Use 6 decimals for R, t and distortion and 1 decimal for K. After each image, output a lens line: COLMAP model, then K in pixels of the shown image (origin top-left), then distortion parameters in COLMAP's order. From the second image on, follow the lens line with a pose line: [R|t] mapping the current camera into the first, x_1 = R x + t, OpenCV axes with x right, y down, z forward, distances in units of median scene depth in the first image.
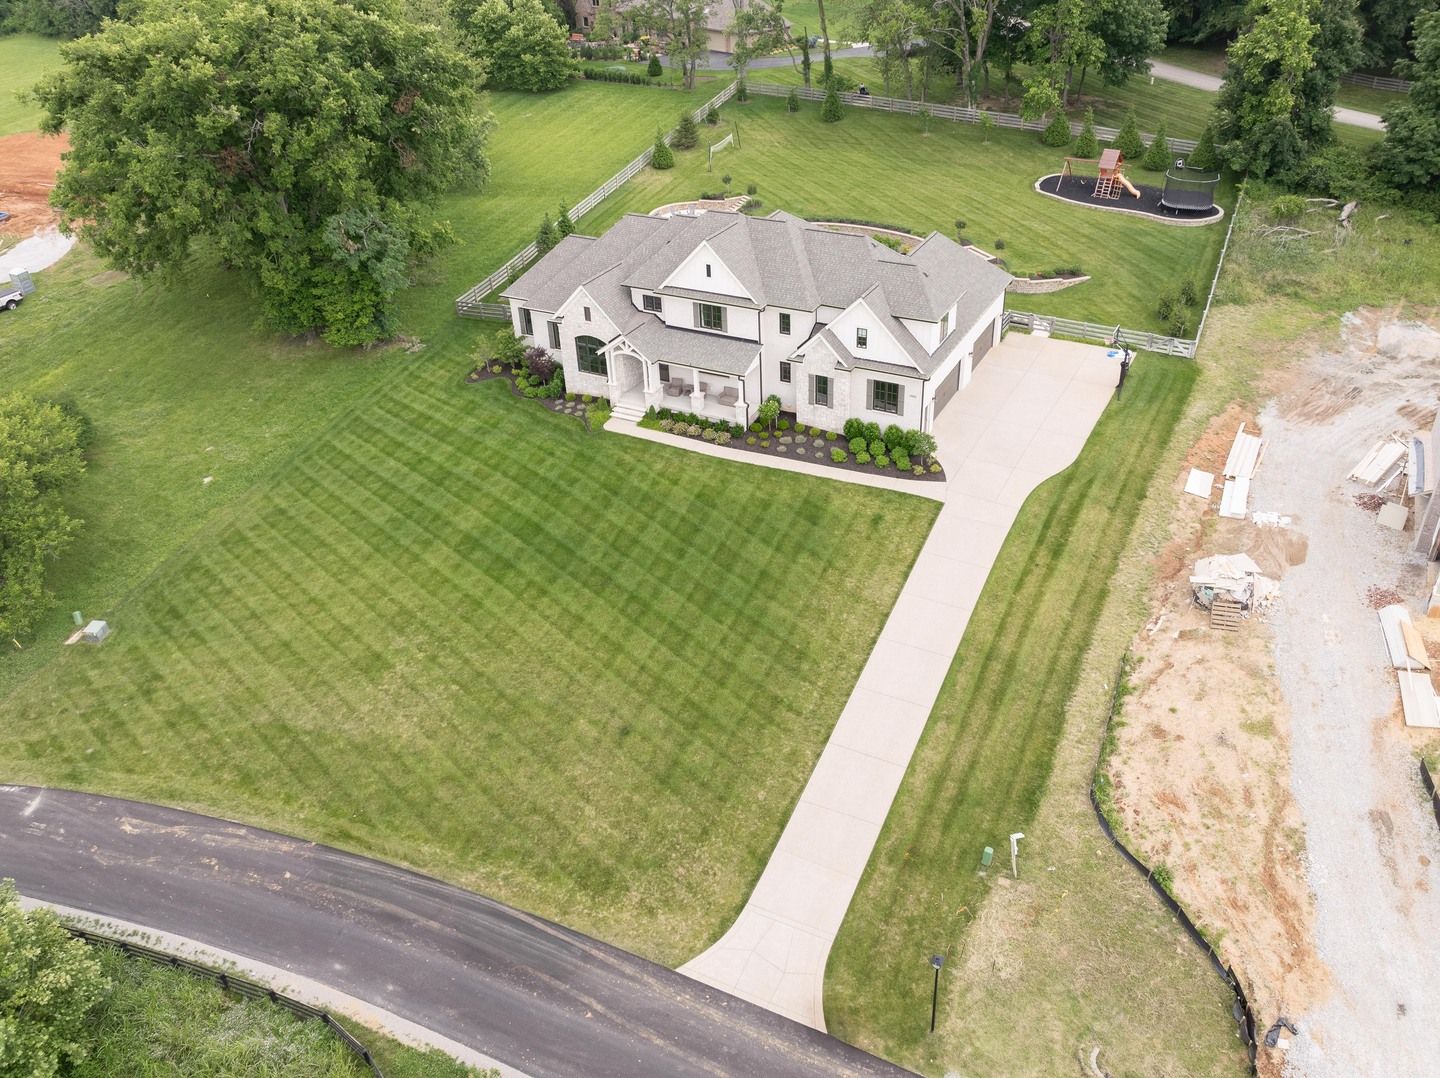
lens RADIAL K [[1105.5, 0, 757.4], [0, 1105.5, 476.7], [0, 0, 1]] dist [-0.036310, -0.004193]
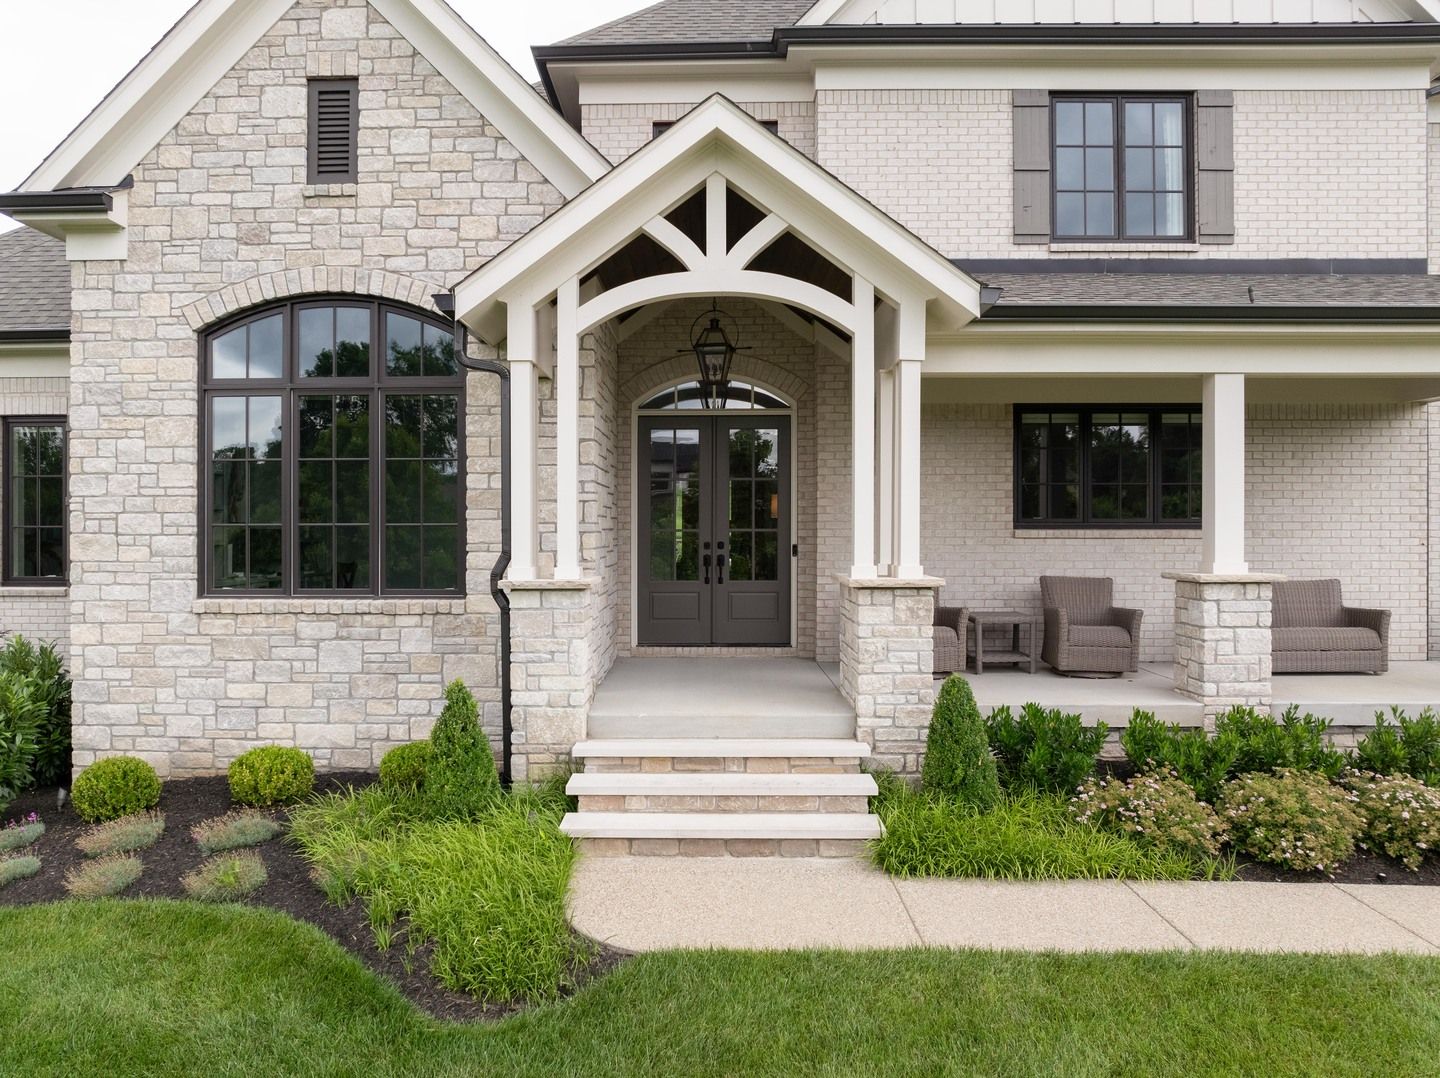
lens RADIAL K [[1038.1, 0, 691.2], [0, 1038.1, 537.2], [0, 0, 1]] dist [-0.037909, -0.000822]
pose [[0.904312, 0.023131, 0.426245, -0.174049], [0.192280, 0.869423, -0.455118, -0.033831], [-0.381114, 0.493527, 0.781782, 0.941106]]
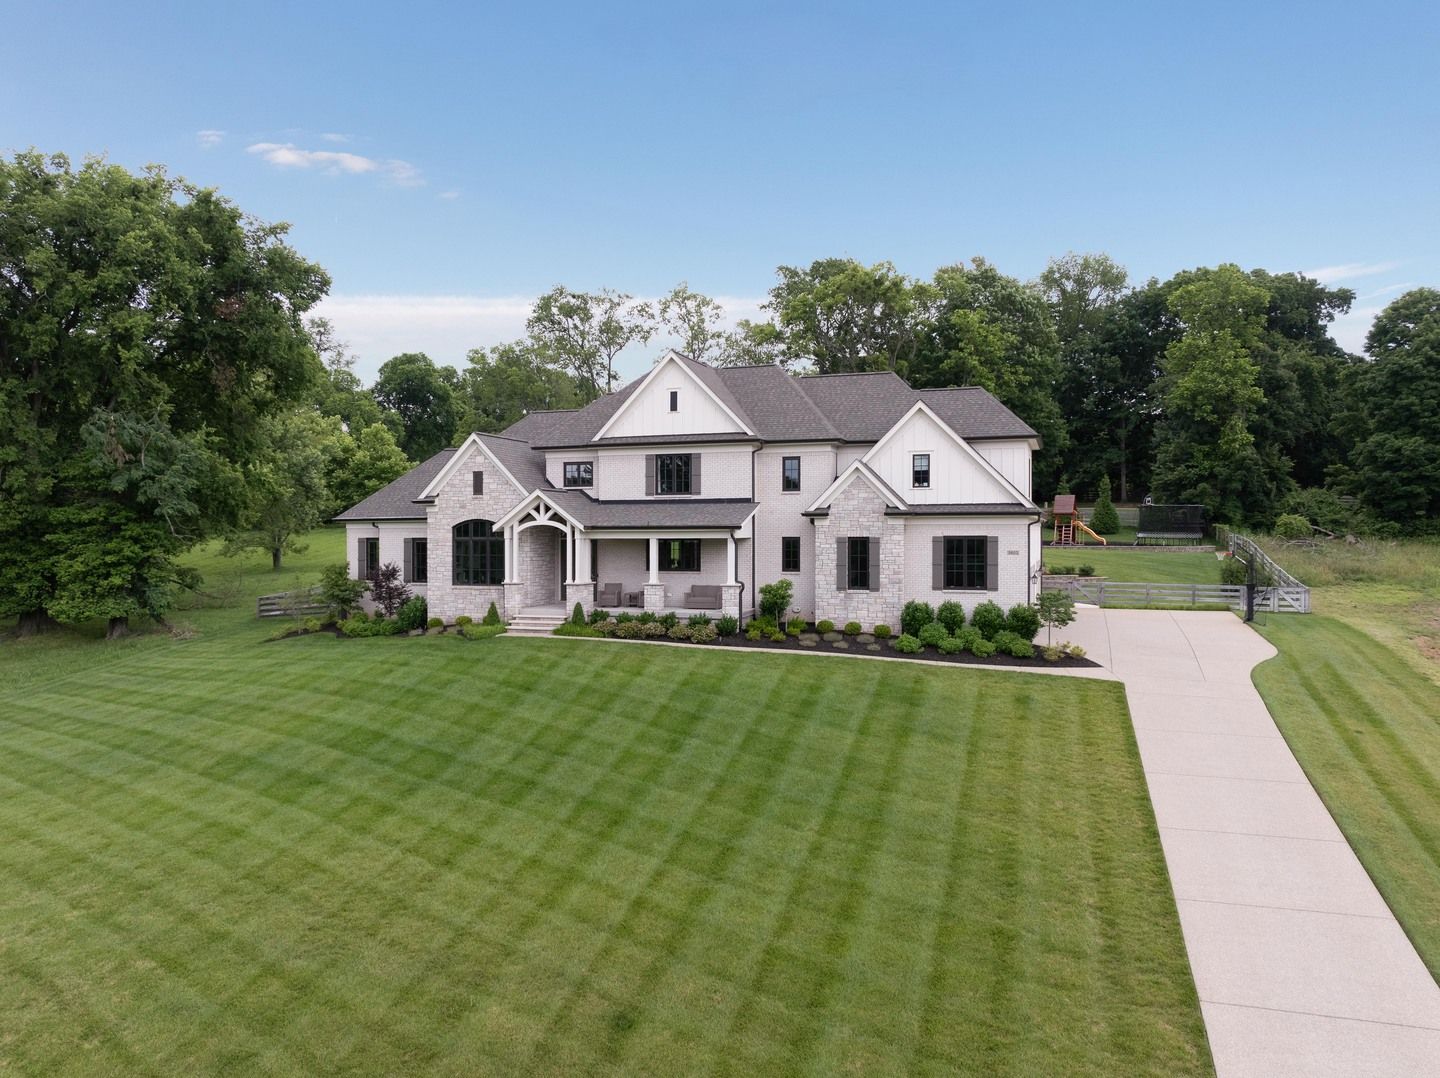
lens RADIAL K [[1064.1, 0, 685.2], [0, 1064.1, 541.9], [0, 0, 1]] dist [-0.031813, -0.008395]
pose [[0.992524, 0.025420, 0.119374, -0.111030], [0.037306, 0.868076, -0.495027, 0.204450], [-0.116209, 0.495780, 0.860638, 0.483844]]
